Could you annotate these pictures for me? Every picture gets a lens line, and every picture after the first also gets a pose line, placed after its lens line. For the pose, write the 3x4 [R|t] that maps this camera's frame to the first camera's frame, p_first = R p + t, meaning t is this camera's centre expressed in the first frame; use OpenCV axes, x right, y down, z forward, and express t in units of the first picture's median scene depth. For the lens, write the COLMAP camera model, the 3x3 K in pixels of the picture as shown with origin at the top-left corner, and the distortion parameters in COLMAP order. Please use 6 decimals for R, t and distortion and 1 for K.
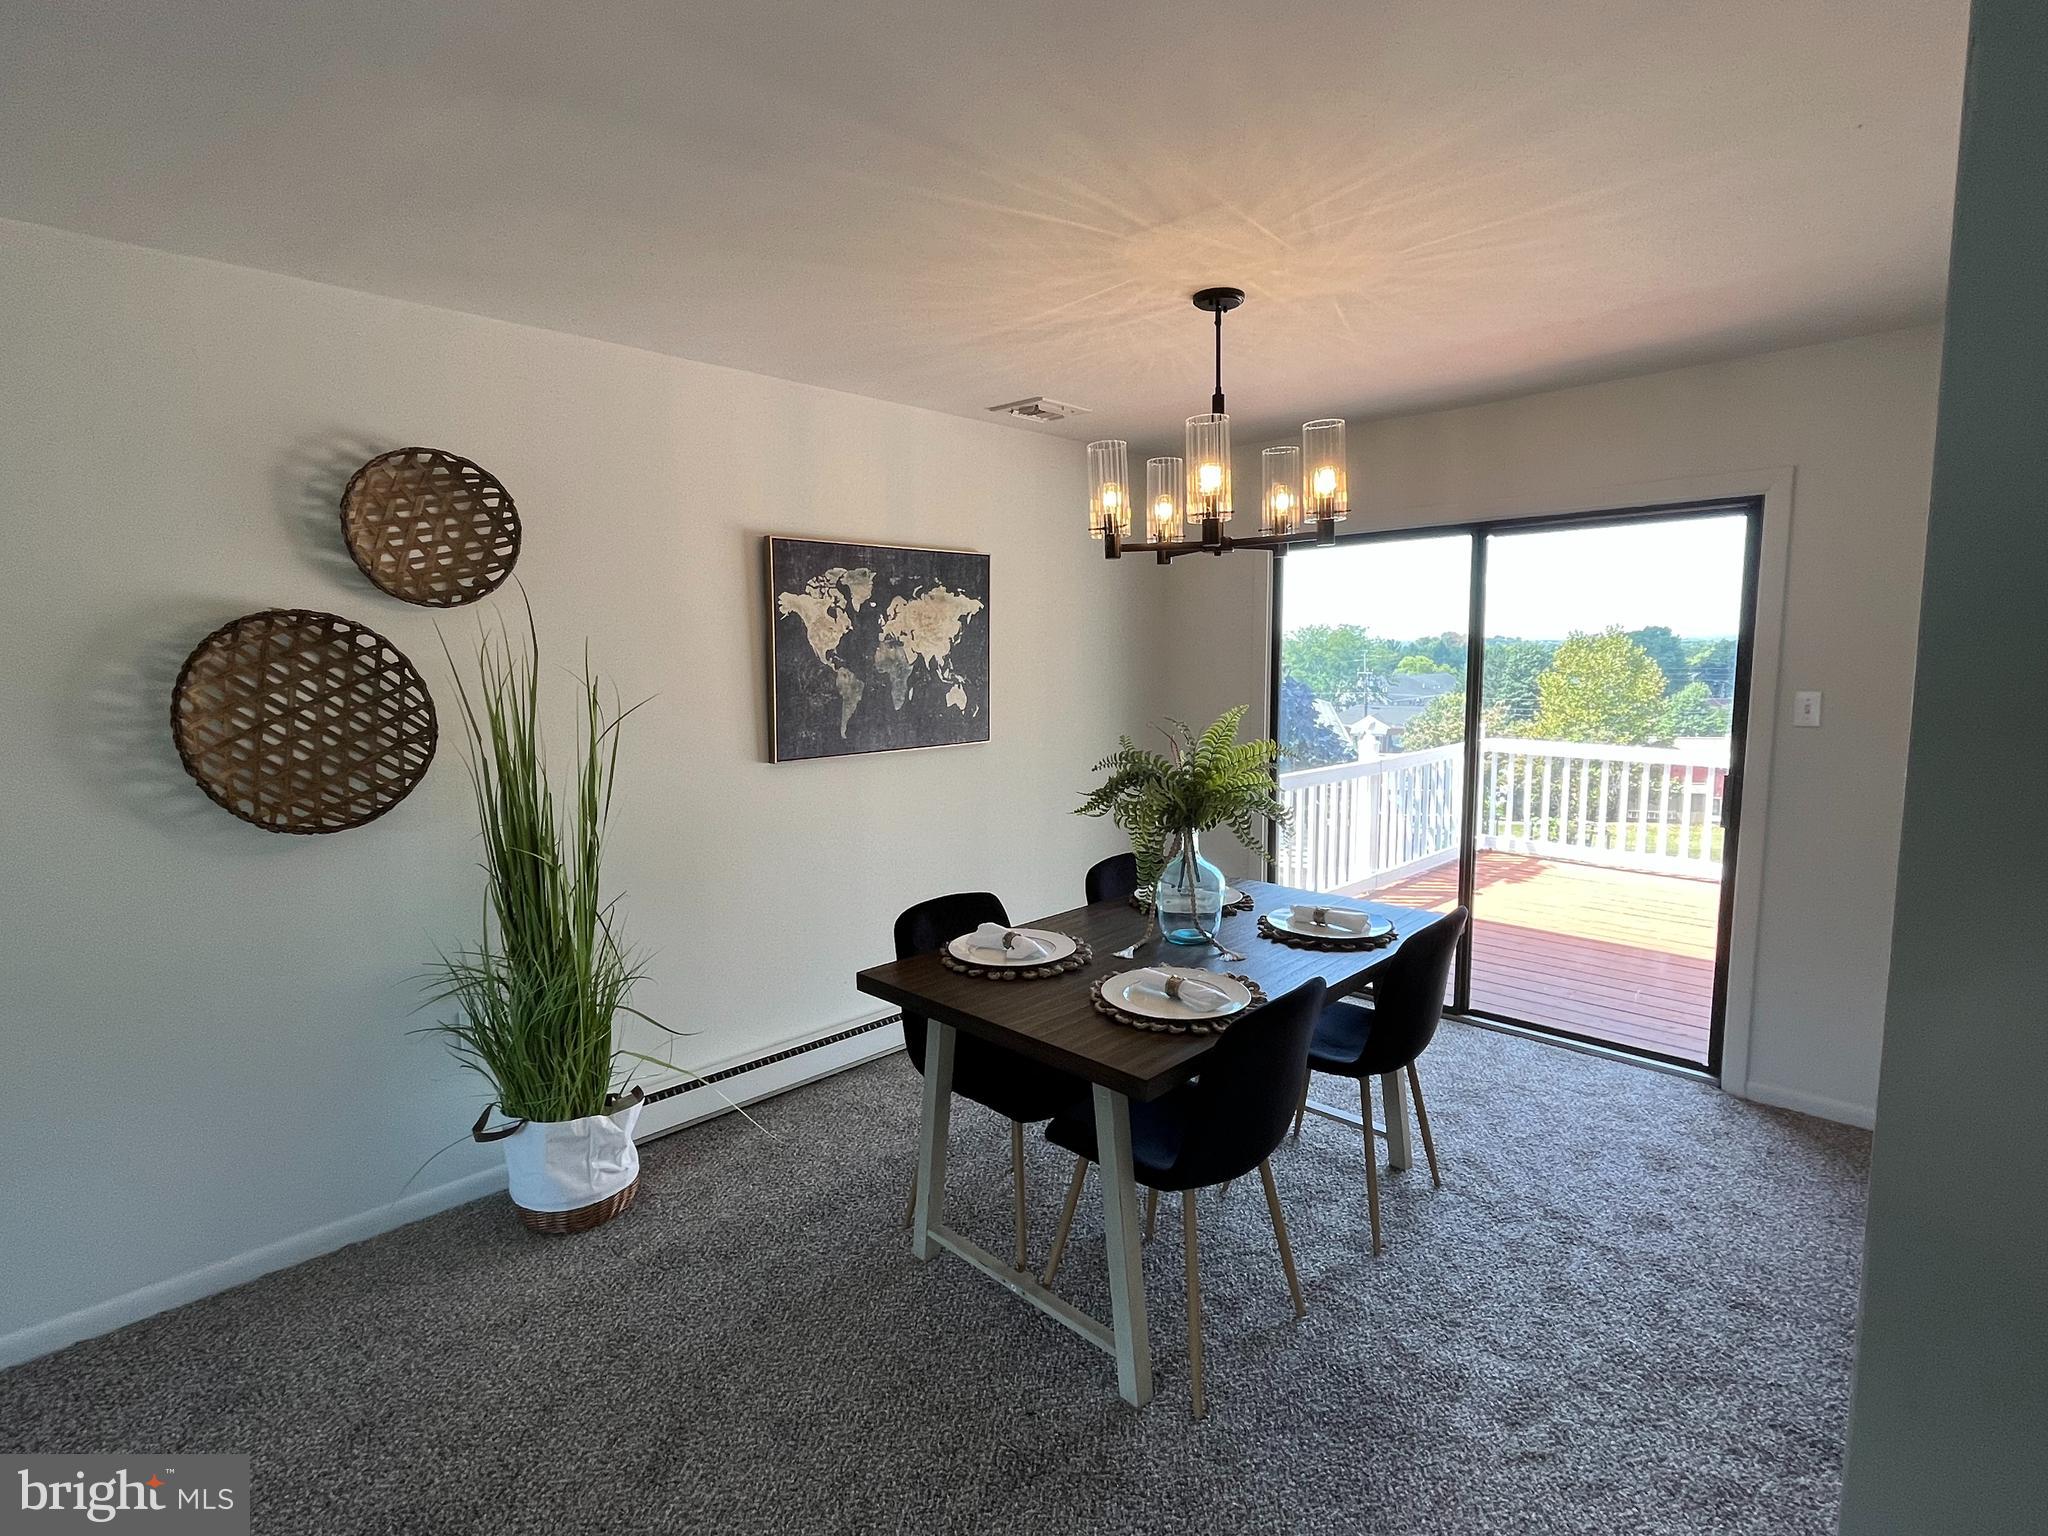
lens RADIAL K [[1000.8, 0, 1016.9], [0, 1000.8, 771.5], [0, 0, 1]] dist [0.002477, 0.000325]
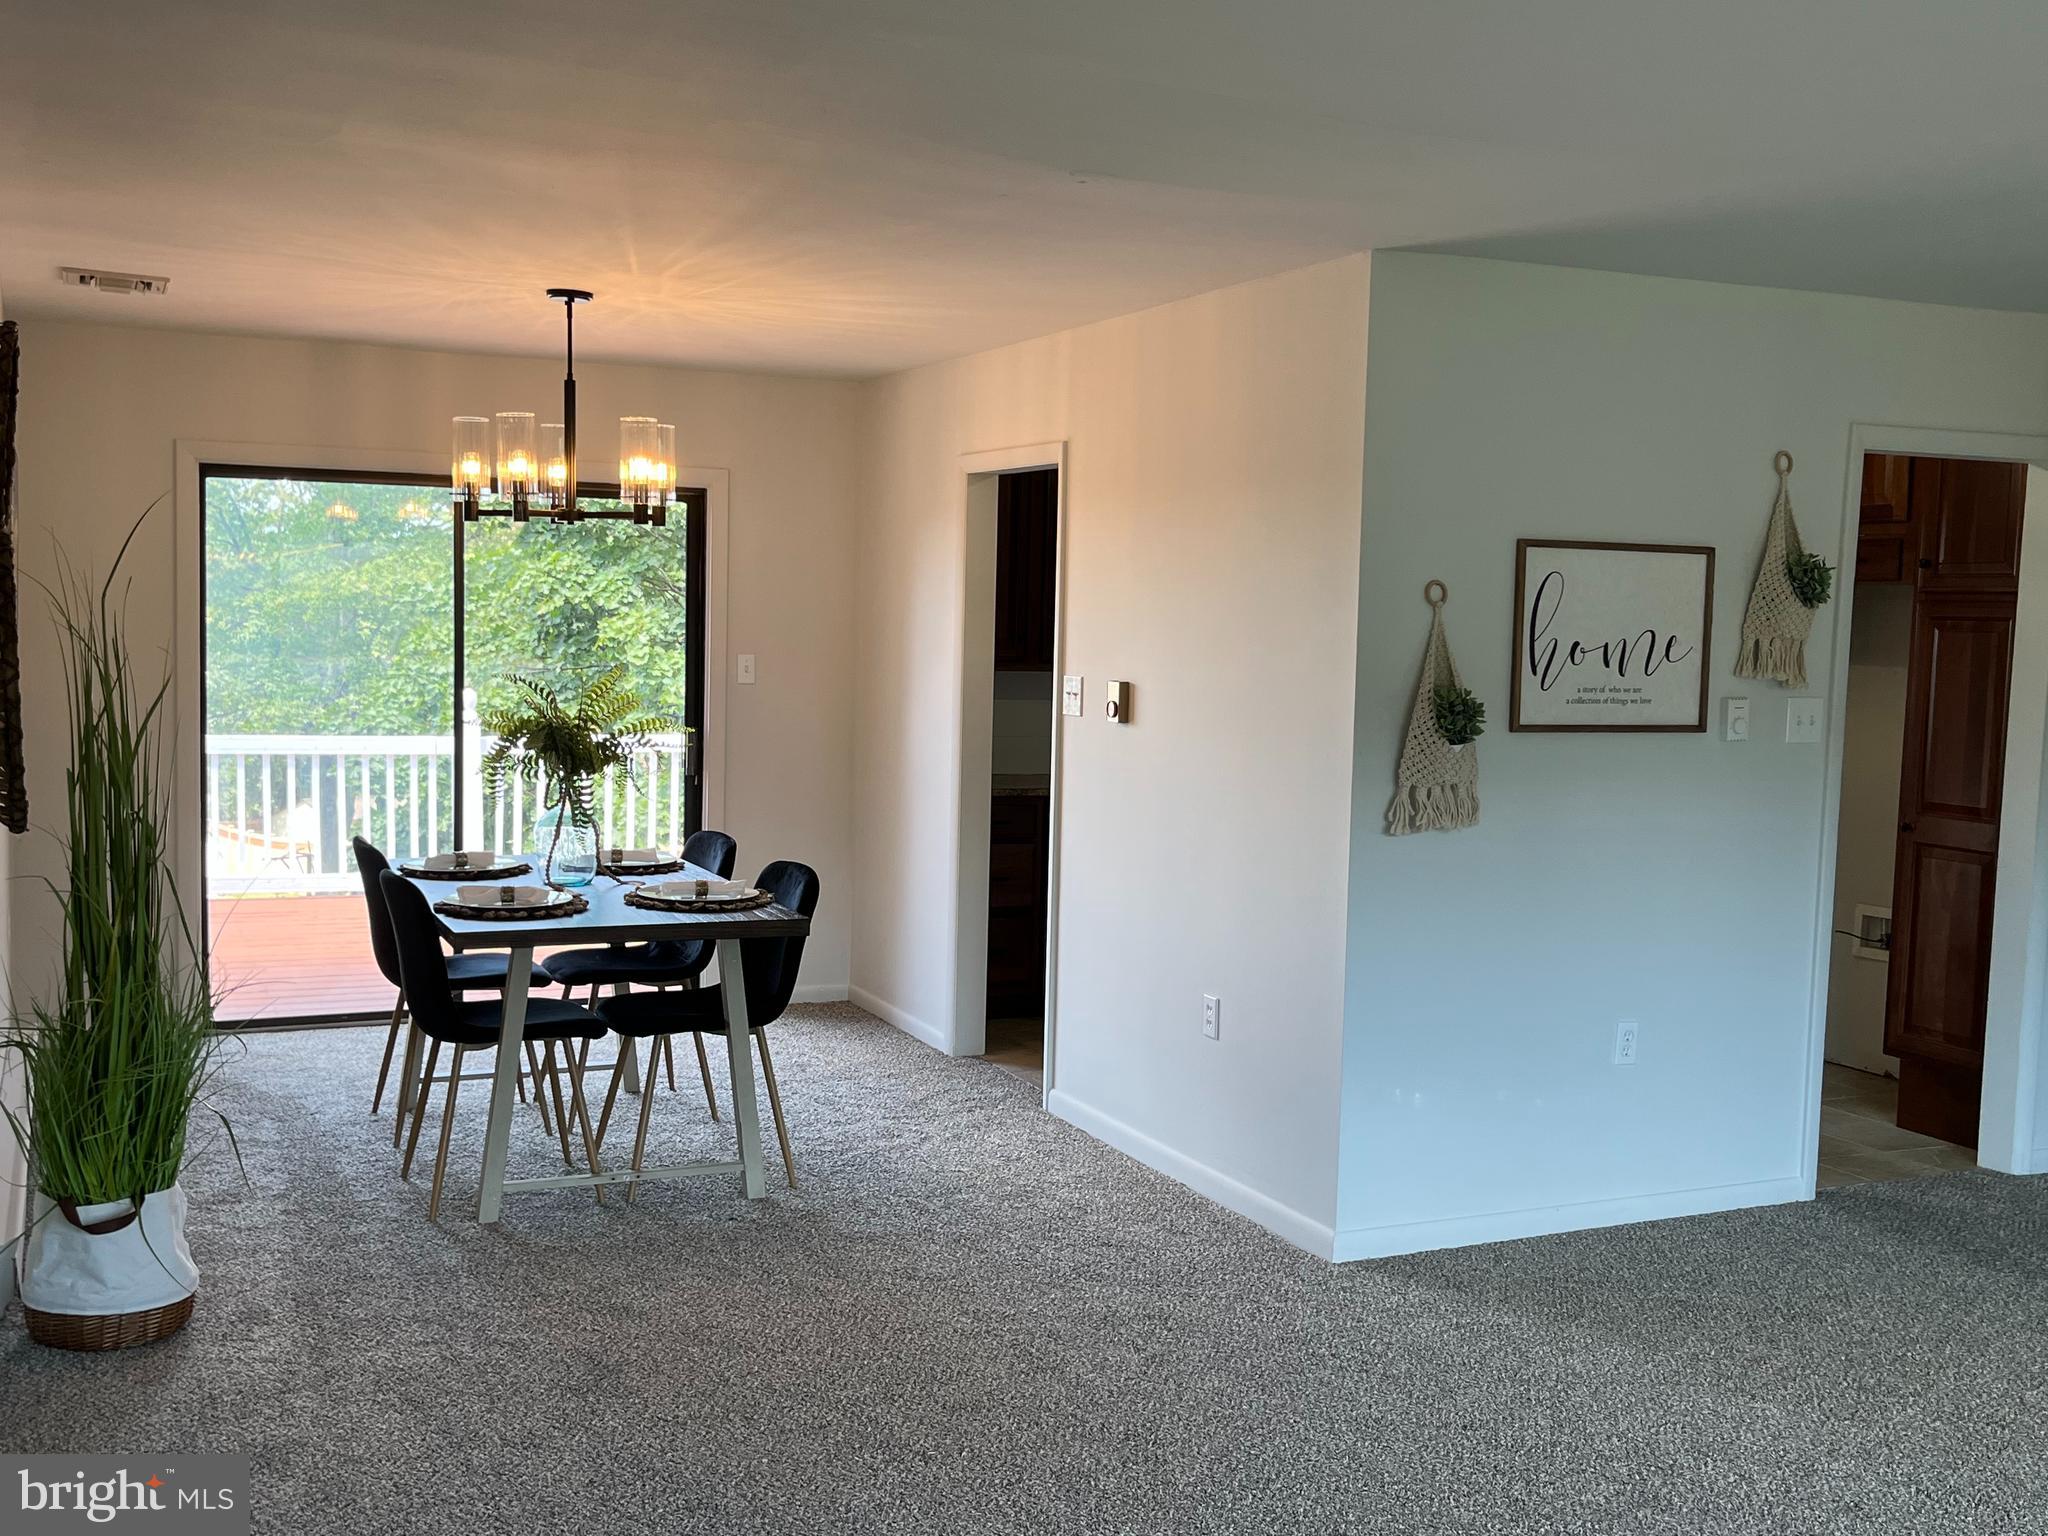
lens RADIAL K [[2045.1, 0, 1027.8], [0, 2045.1, 794.1], [0, 0, 1]] dist [0.055583, -0.164027]
pose [[0.347920, -0.058998, 0.935666, -1.676315], [0.083568, 0.995997, 0.031728, 0.043357], [-0.933792, 0.067153, 0.351457, -0.216275]]
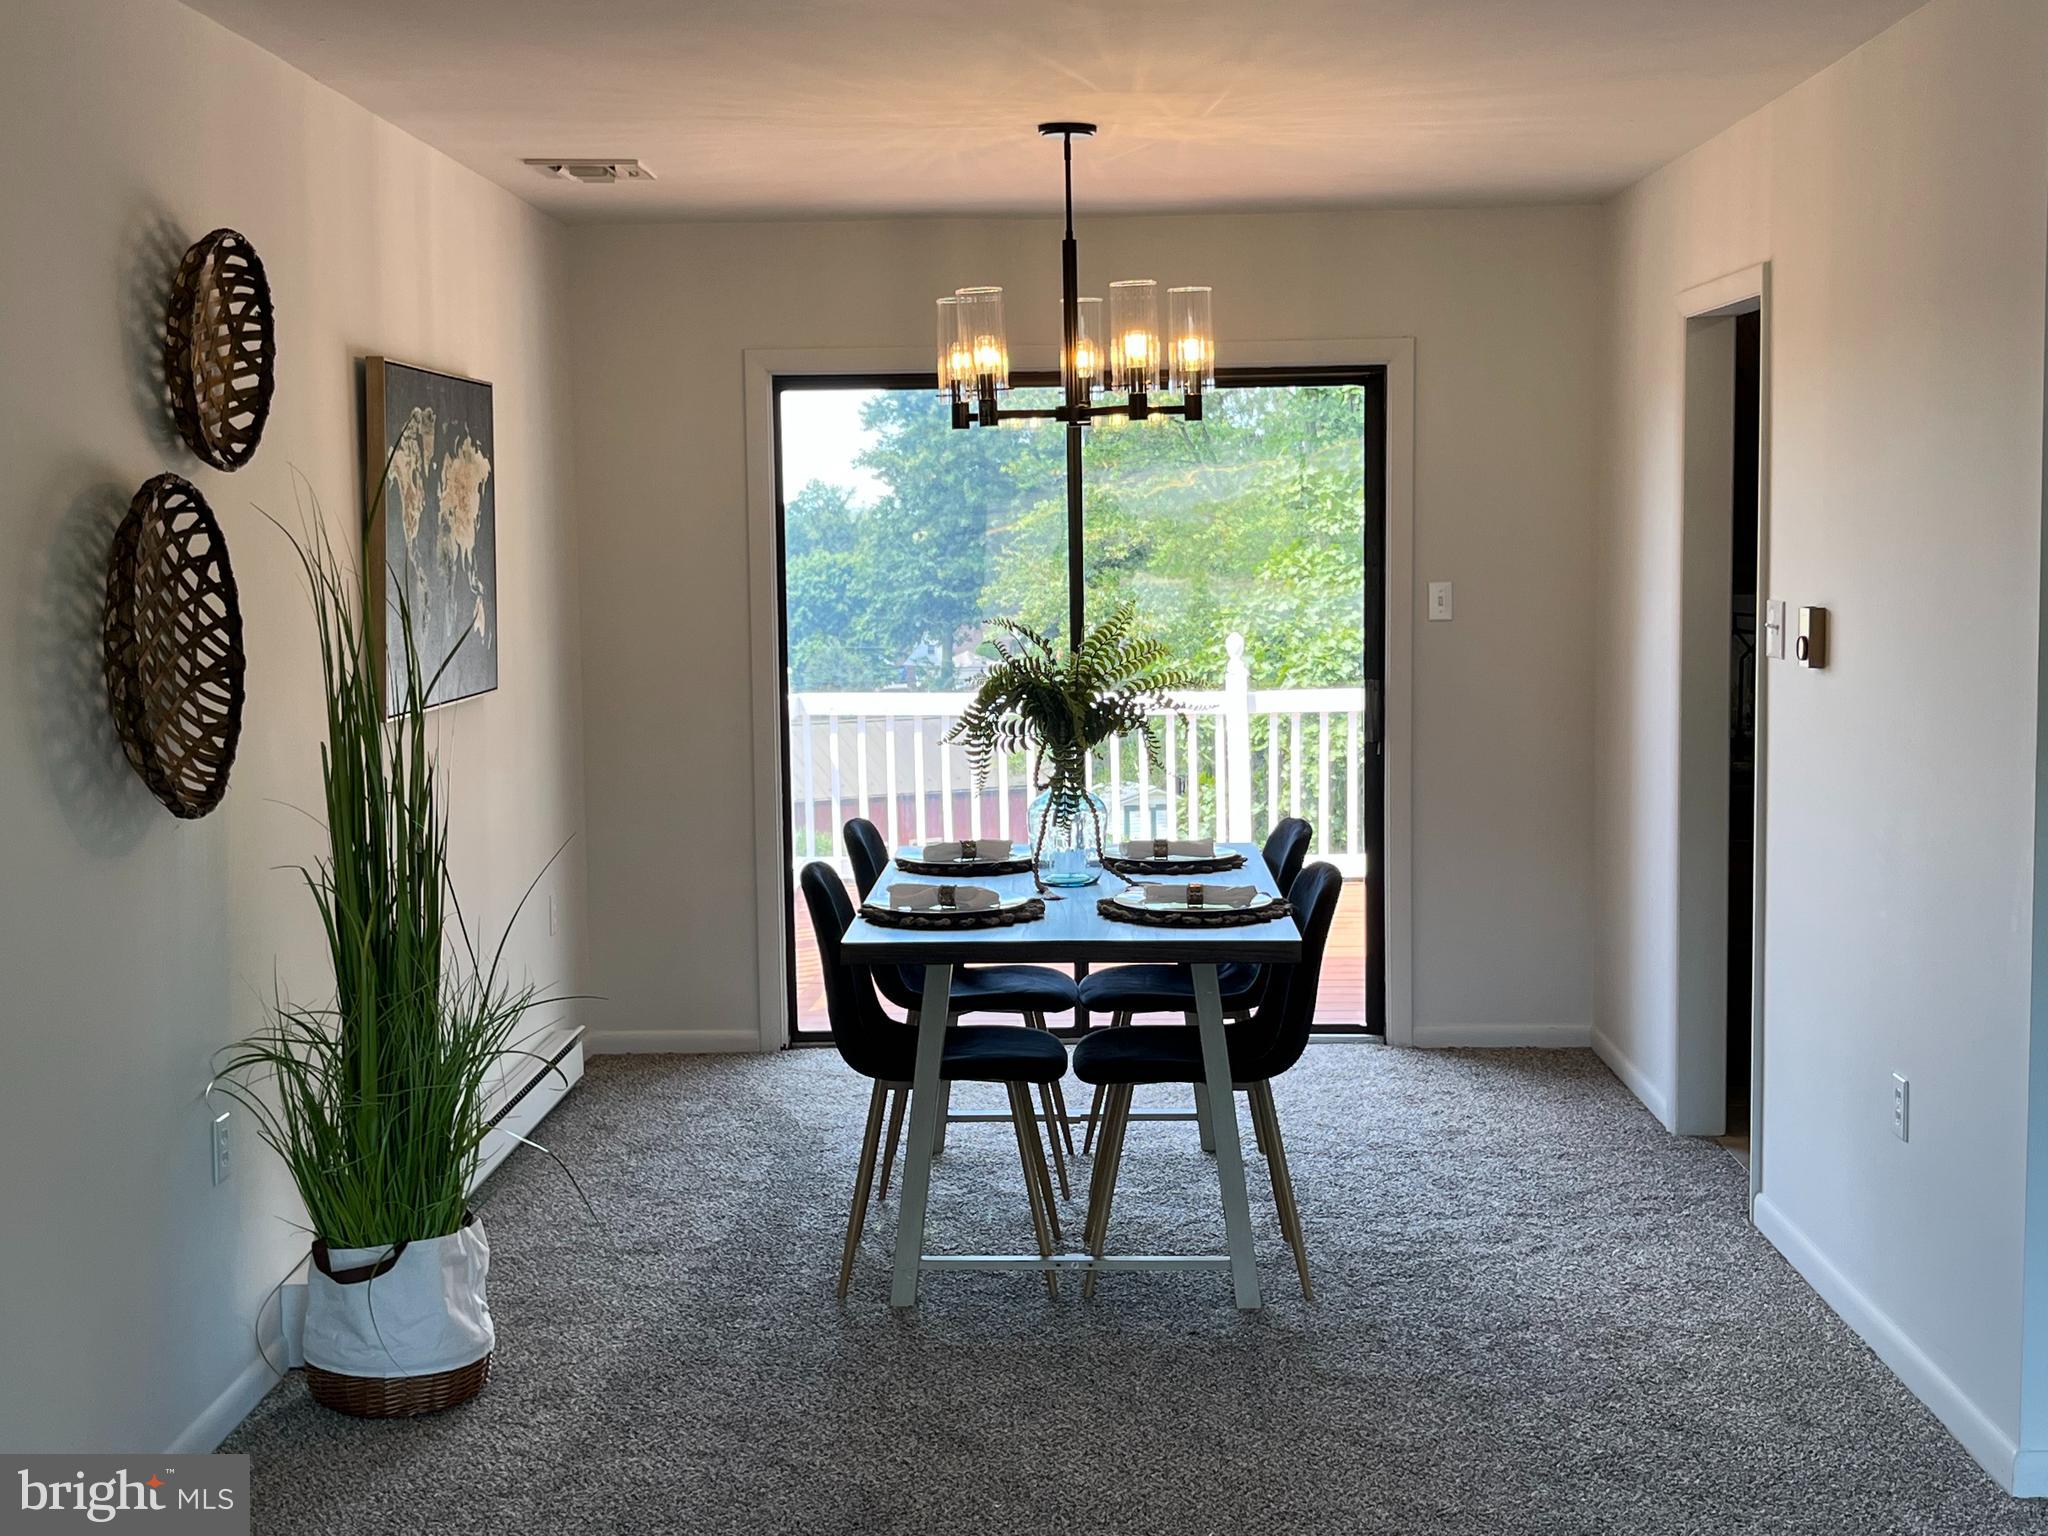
lens RADIAL K [[2574.3, 0, 1026.7], [0, 2574.3, 780.5], [0, 0, 1]] dist [0.216738, -0.975553]
pose [[0.726166, -0.064529, 0.684484, -1.315438], [0.087290, 0.996182, 0.001308, 0.074845], [-0.681955, 0.058799, 0.729026, -0.541761]]
